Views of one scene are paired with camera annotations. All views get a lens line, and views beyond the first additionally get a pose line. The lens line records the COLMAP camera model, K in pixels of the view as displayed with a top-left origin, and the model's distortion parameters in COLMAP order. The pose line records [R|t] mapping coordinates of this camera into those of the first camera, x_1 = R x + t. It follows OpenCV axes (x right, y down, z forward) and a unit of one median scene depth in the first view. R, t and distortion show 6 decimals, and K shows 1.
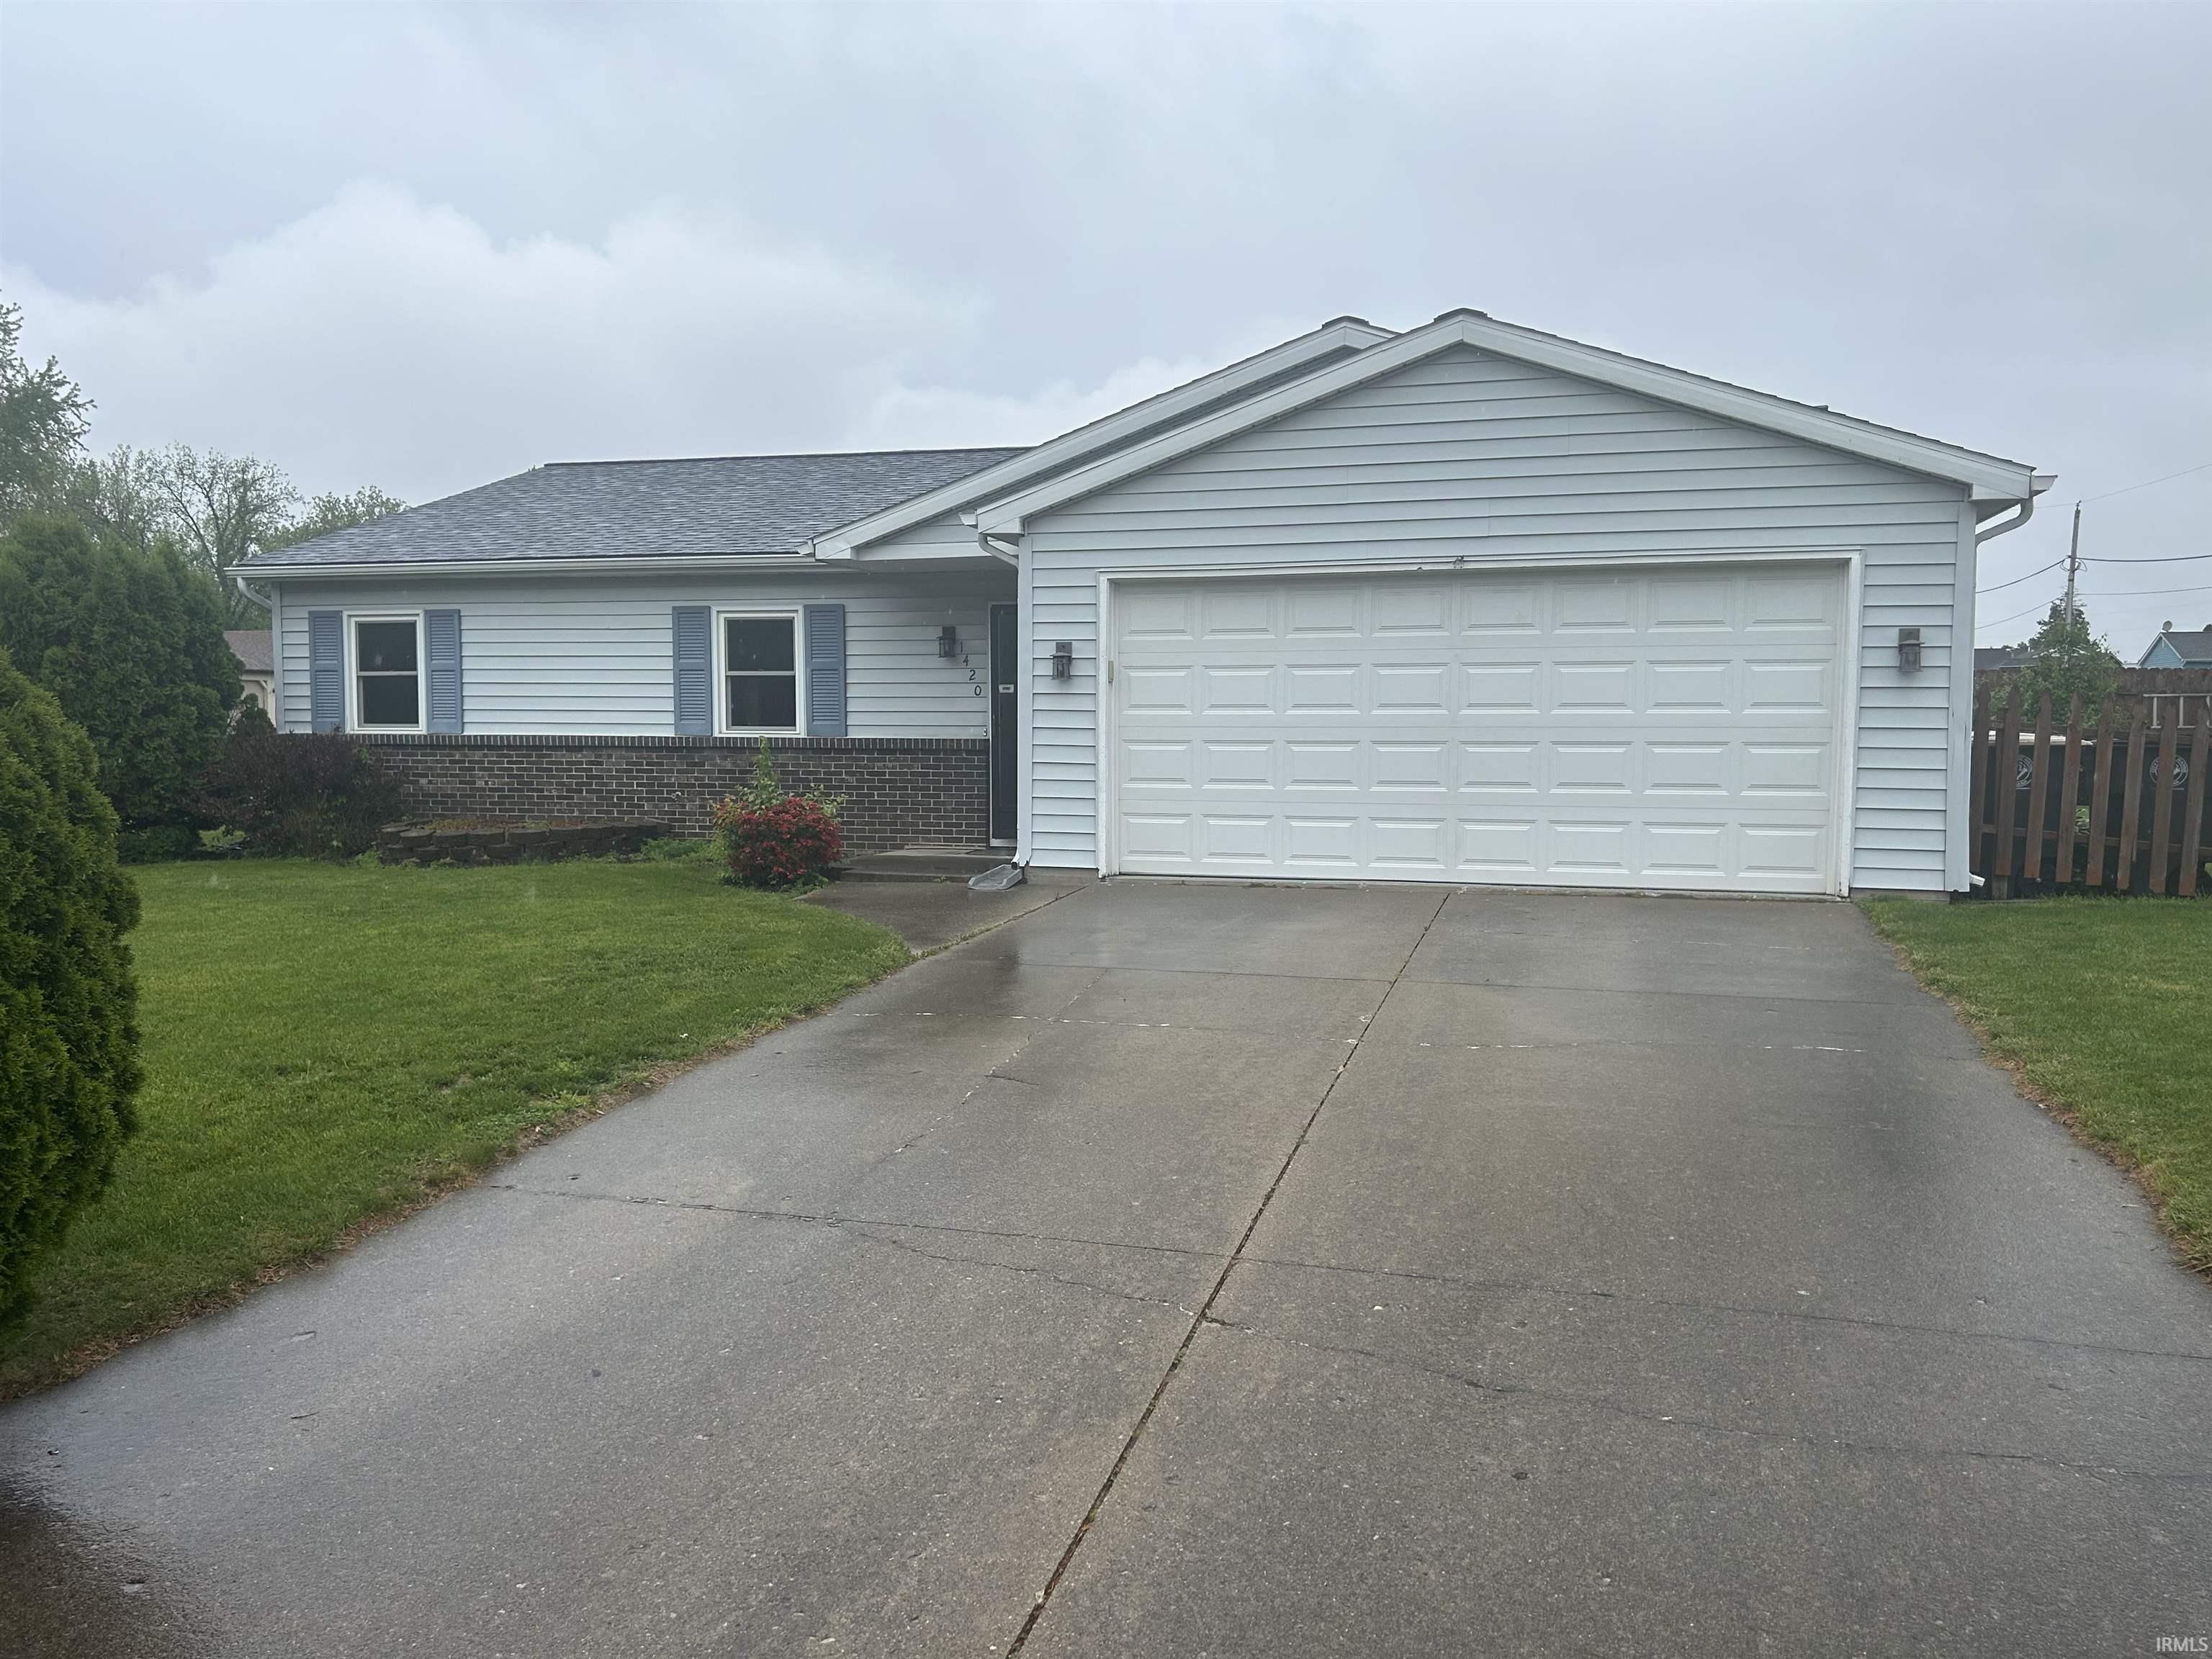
lens RADIAL K [[1650.9, 0, 1103.8], [0, 1650.9, 829.0], [0, 0, 1]] dist [0.036486, -0.040138]
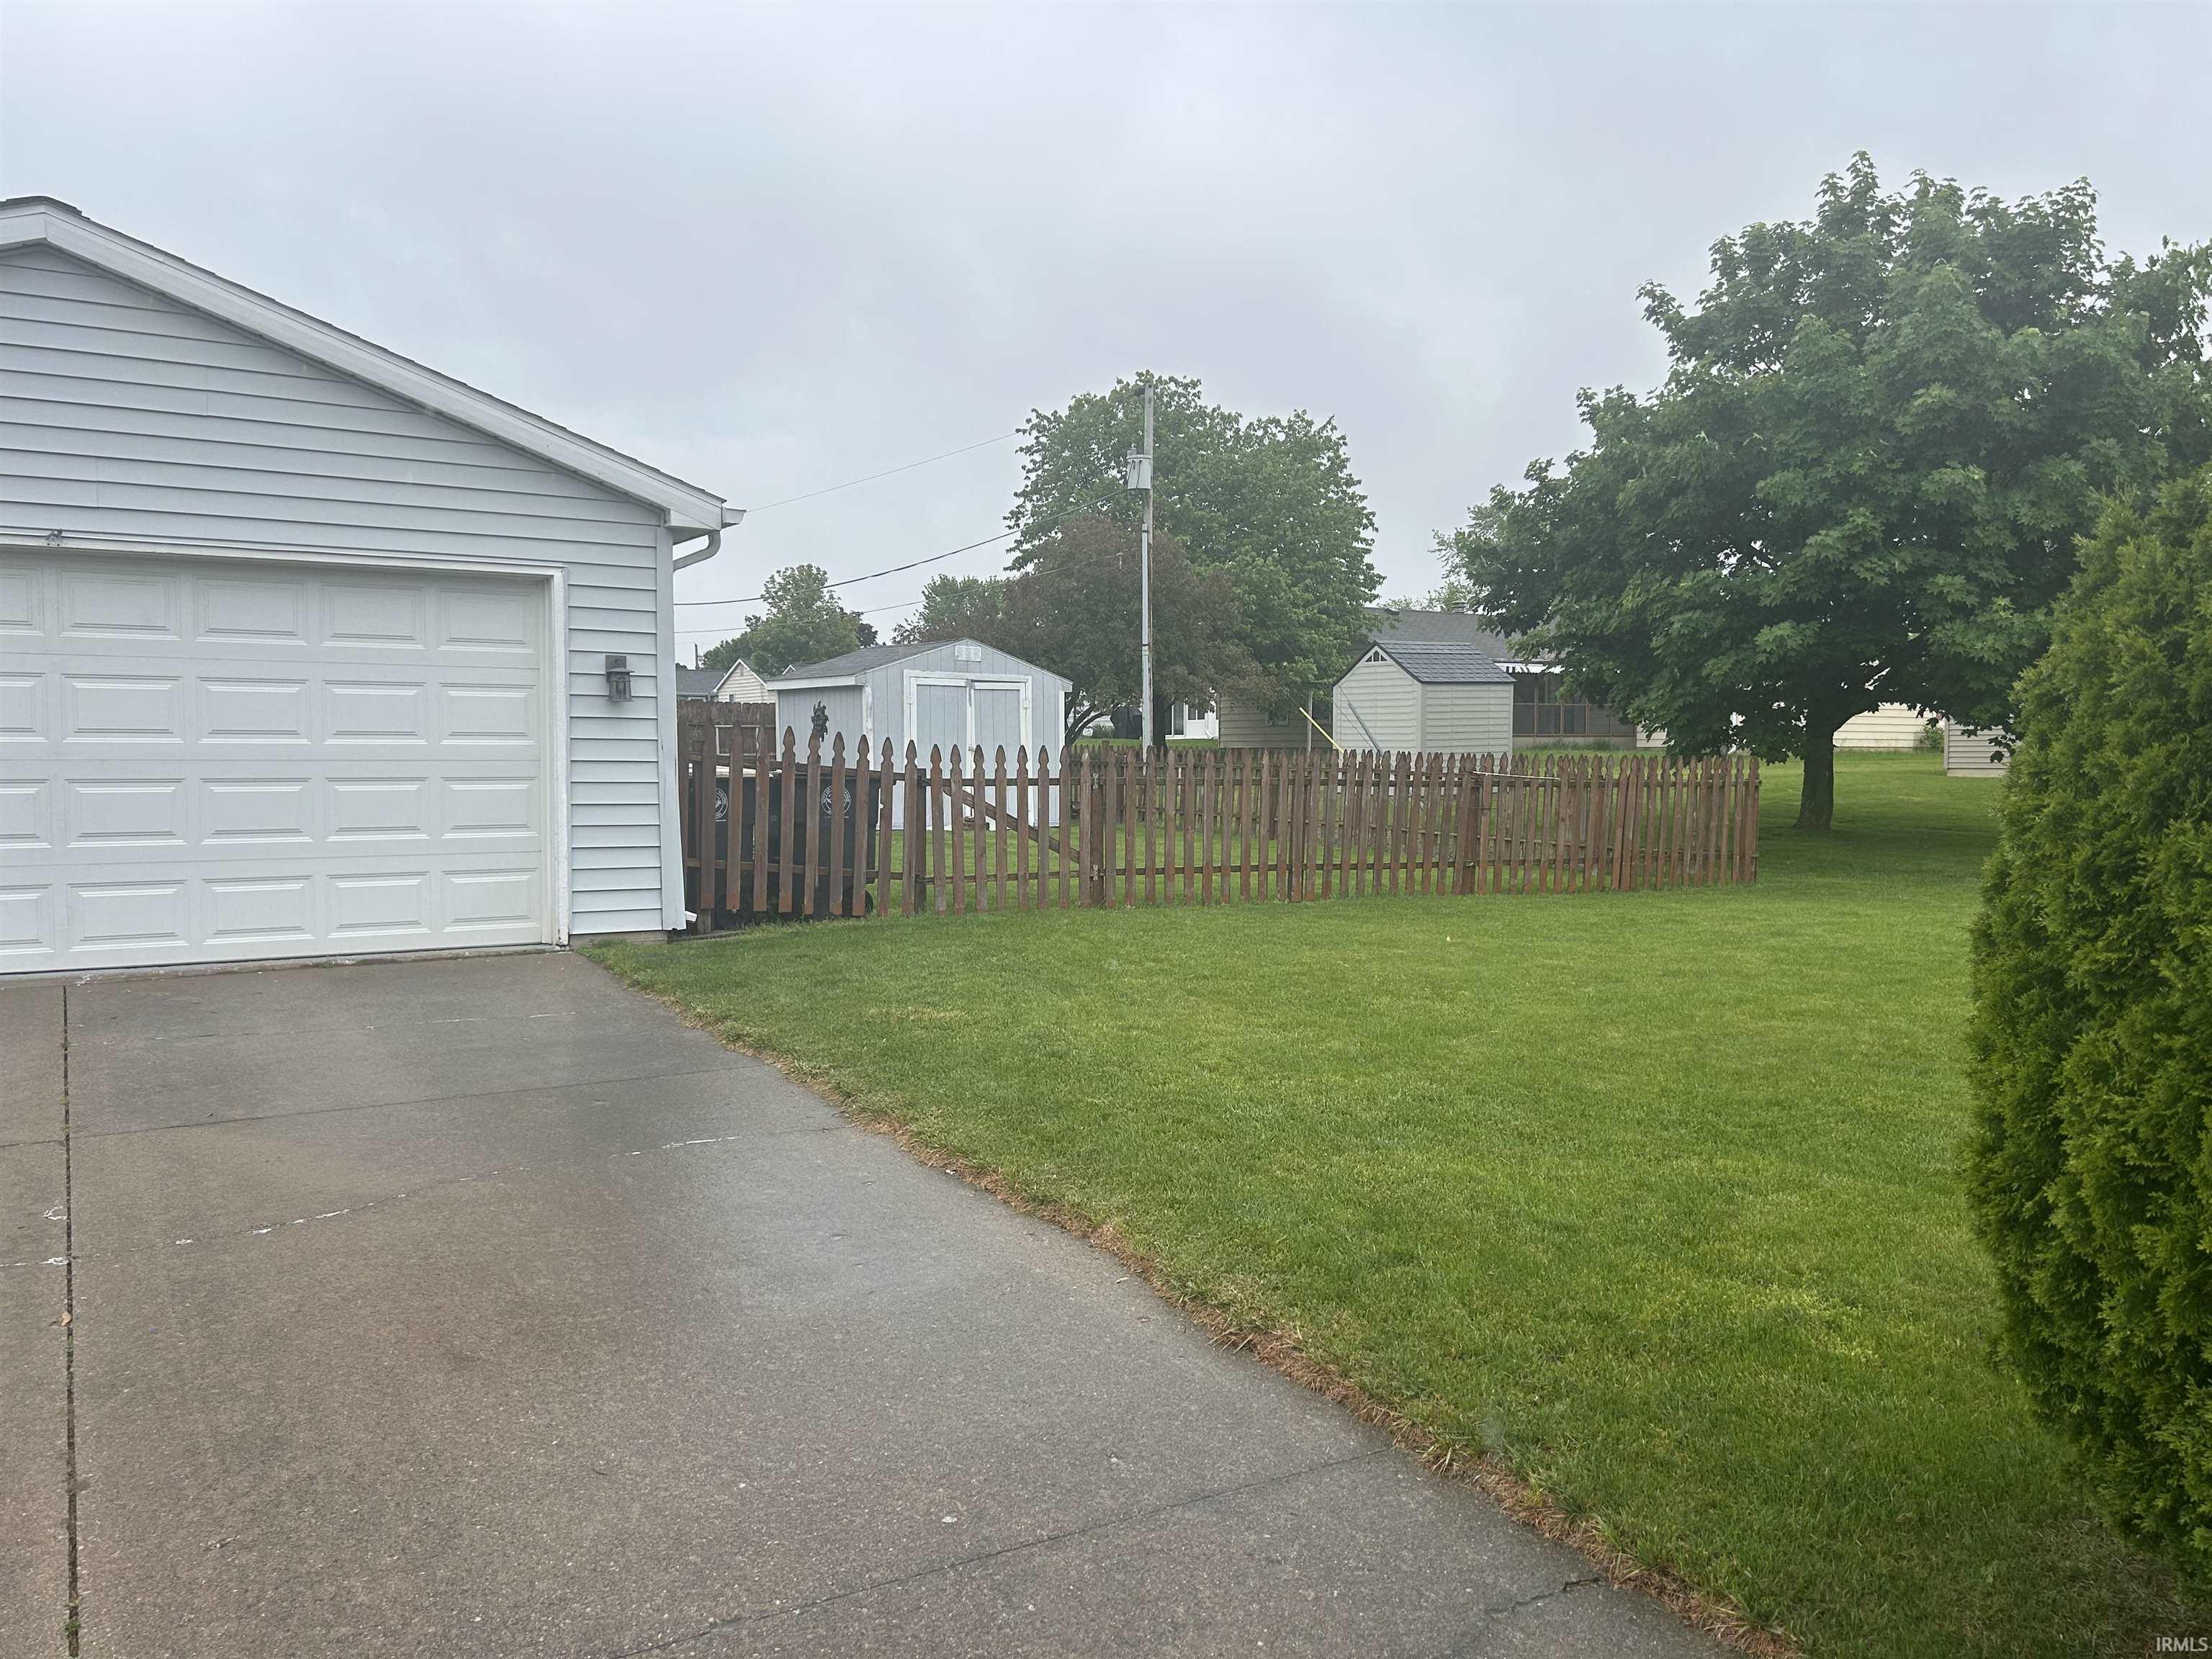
lens RADIAL K [[1650.9, 0, 1111.0], [0, 1650.9, 839.9], [0, 0, 1]] dist [0.036486, -0.040138]
pose [[0.665087, -0.040735, 0.745654, -0.033546], [0.046318, 0.998839, 0.013254, -0.015400], [-0.745328, 0.025722, 0.666202, 0.164970]]
